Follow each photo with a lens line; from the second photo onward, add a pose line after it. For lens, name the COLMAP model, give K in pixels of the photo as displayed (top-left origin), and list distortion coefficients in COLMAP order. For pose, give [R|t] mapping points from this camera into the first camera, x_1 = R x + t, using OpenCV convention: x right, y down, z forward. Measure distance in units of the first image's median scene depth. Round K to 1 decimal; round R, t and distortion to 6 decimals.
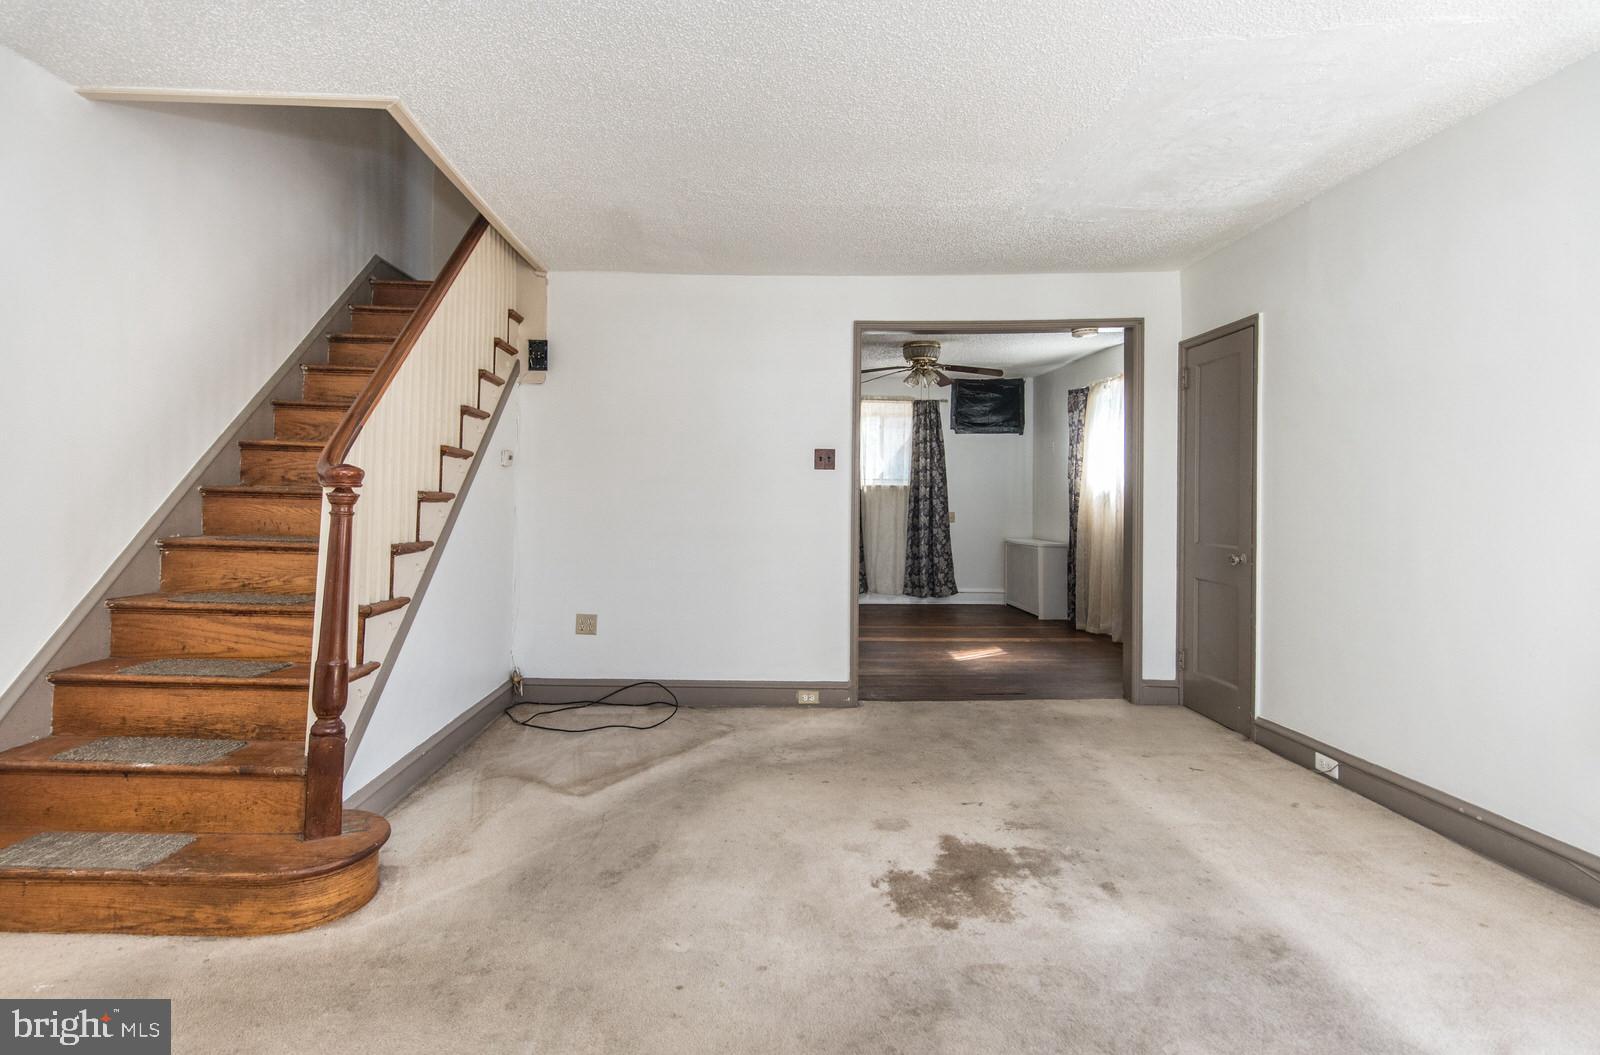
lens RADIAL K [[798.5, 0, 765.6], [0, 798.5, 486.7], [0, 0, 1]] dist [0.001665, 0.000312]
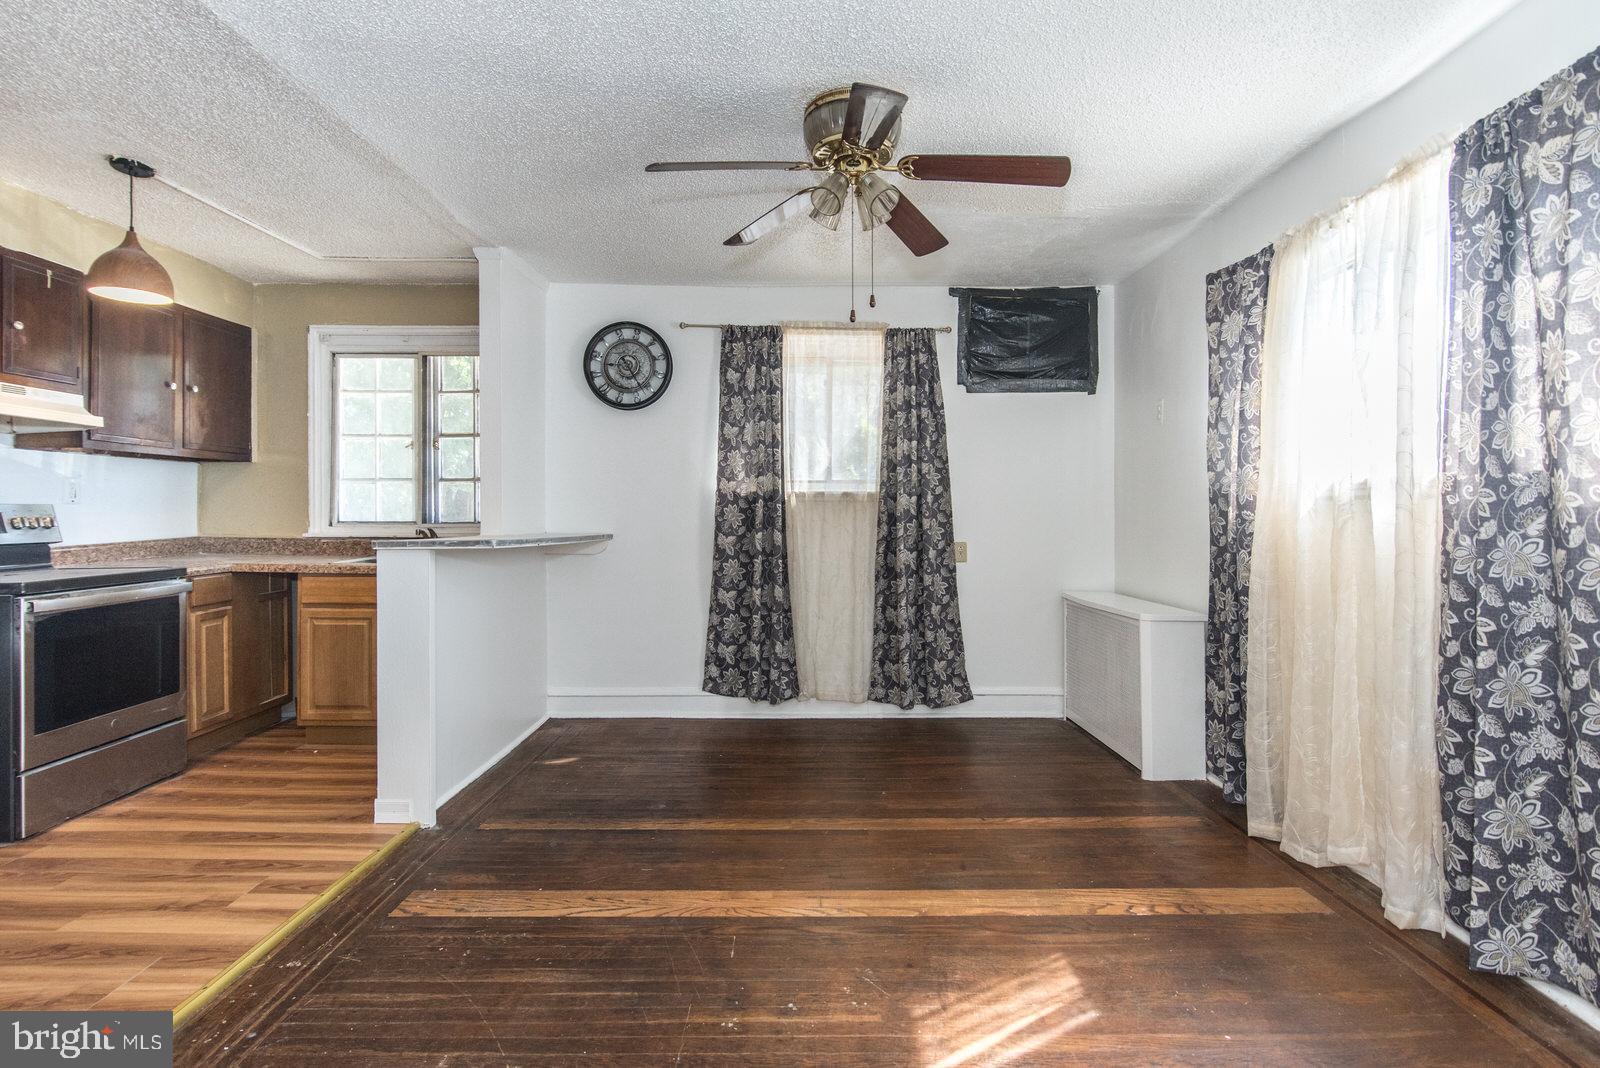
lens RADIAL K [[795.5, 0, 802.6], [0, 795.5, 513.2], [0, 0, 1]] dist [0.002724, -0.000593]
pose [[0.999954, -0.008227, -0.004909, 0.393923], [0.008275, 0.999918, 0.009800, 0.019836], [0.004828, -0.009841, 0.999940, 1.422060]]
